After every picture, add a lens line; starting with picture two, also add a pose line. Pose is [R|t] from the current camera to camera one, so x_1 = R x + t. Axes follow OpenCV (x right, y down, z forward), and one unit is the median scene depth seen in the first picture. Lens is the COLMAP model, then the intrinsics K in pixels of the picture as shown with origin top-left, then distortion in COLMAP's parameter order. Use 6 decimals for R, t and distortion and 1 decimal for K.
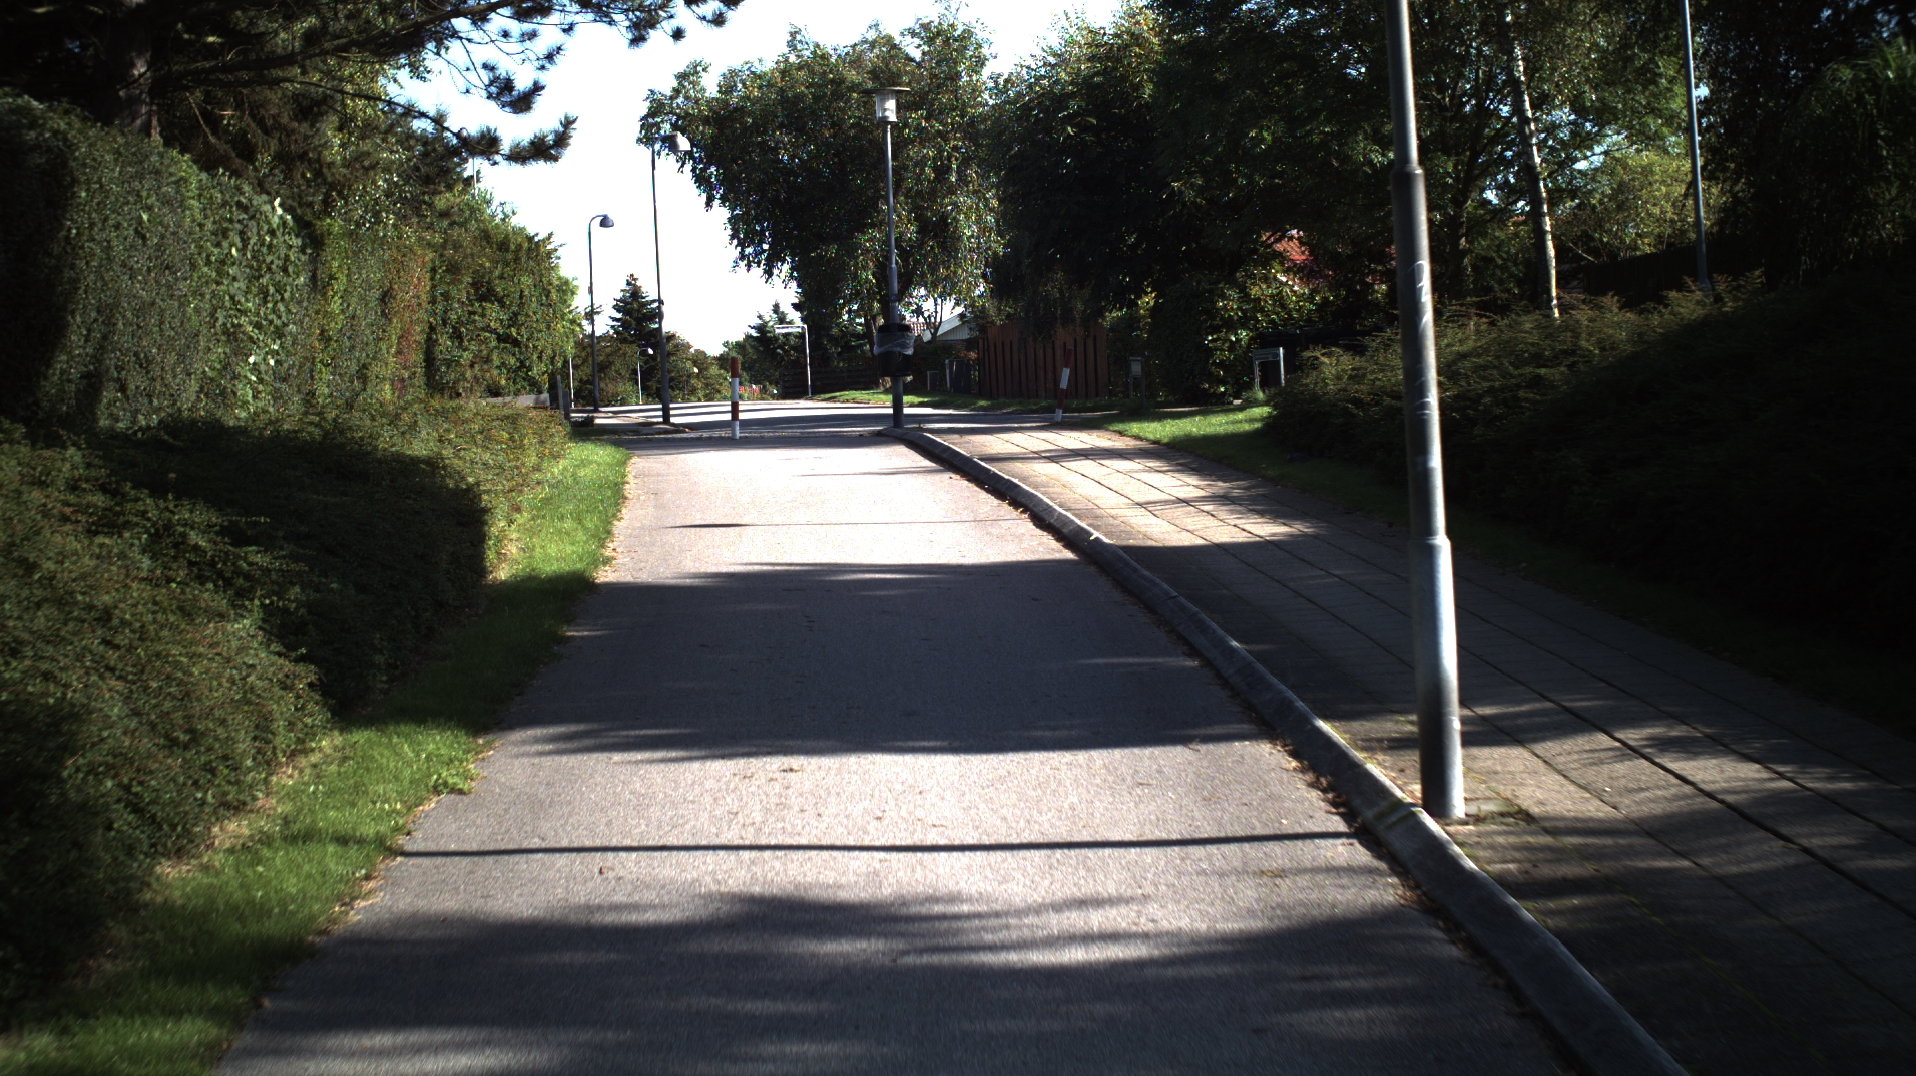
lens RADIAL K [[3541.2, 0, 958.0], [0, 3541.2, 538.0], [0, 0, 1]] dist [-0.302809, 0.370471]
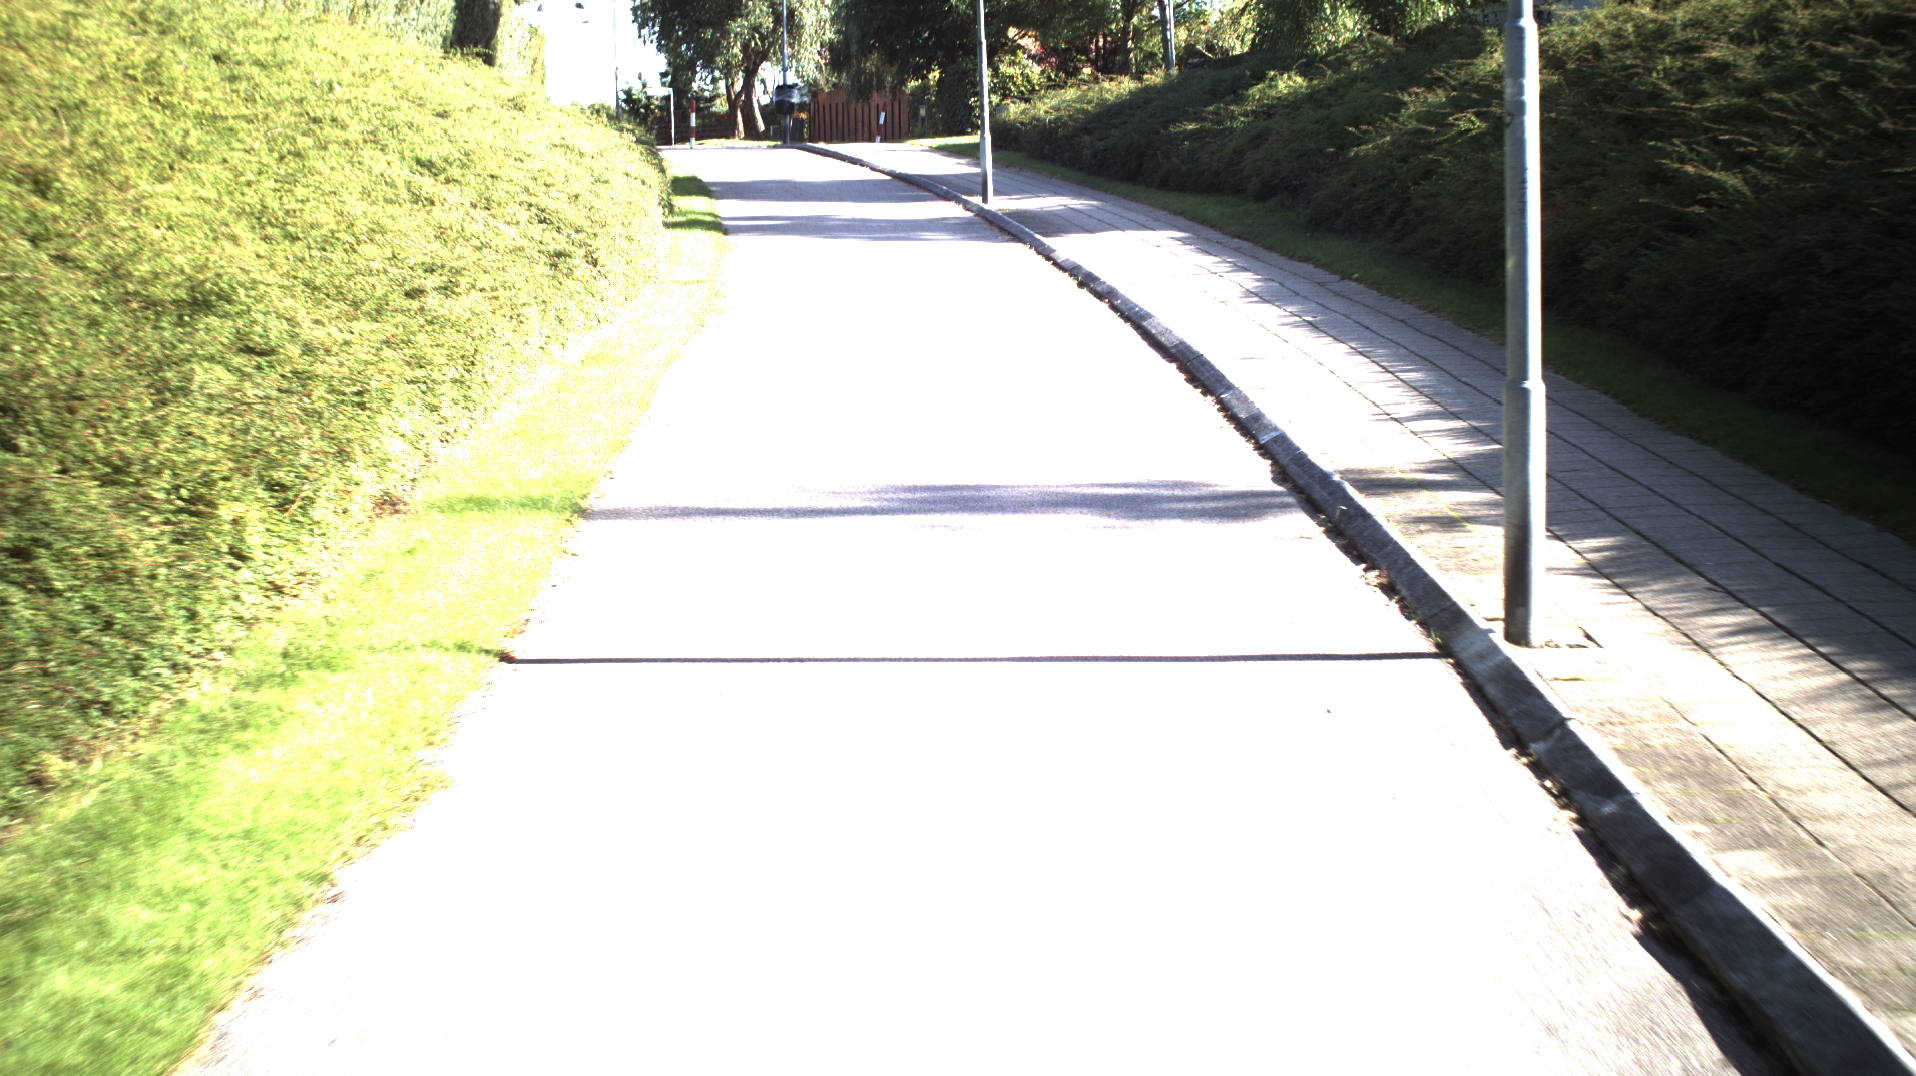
lens RADIAL K [[3541.2, 0, 958.0], [0, 3541.2, 538.0], [0, 0, 1]] dist [-0.302809, 0.370471]
pose [[0.998133, 0.019100, 0.058015, -0.016154], [-0.022743, 0.997767, 0.062803, 0.028296], [-0.056685, -0.064005, 0.996338, -0.410997]]
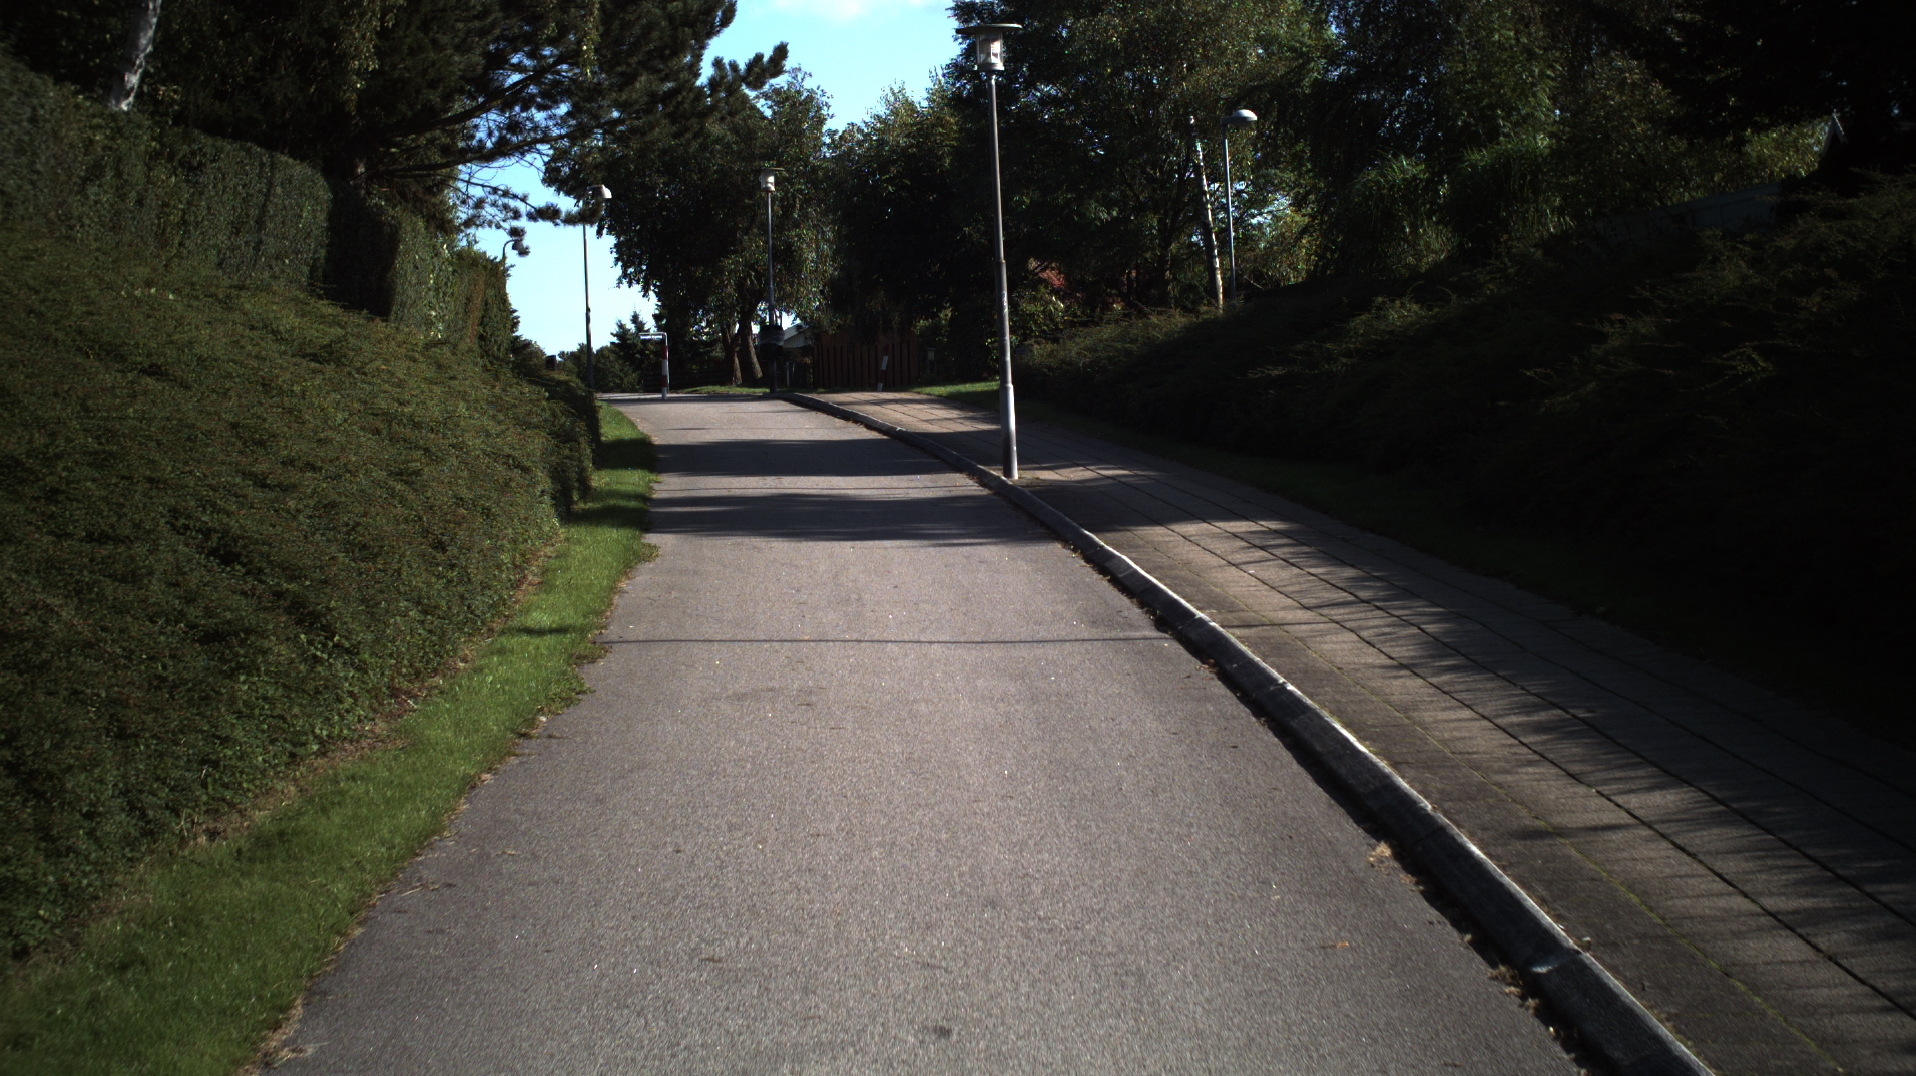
lens RADIAL K [[3541.2, 0, 958.0], [0, 3541.2, 538.0], [0, 0, 1]] dist [-0.302809, 0.370471]
pose [[0.998616, 0.011543, 0.051302, -0.008169], [-0.011284, 0.999922, -0.005336, 0.020276], [-0.051360, 0.004749, 0.998669, -0.275730]]
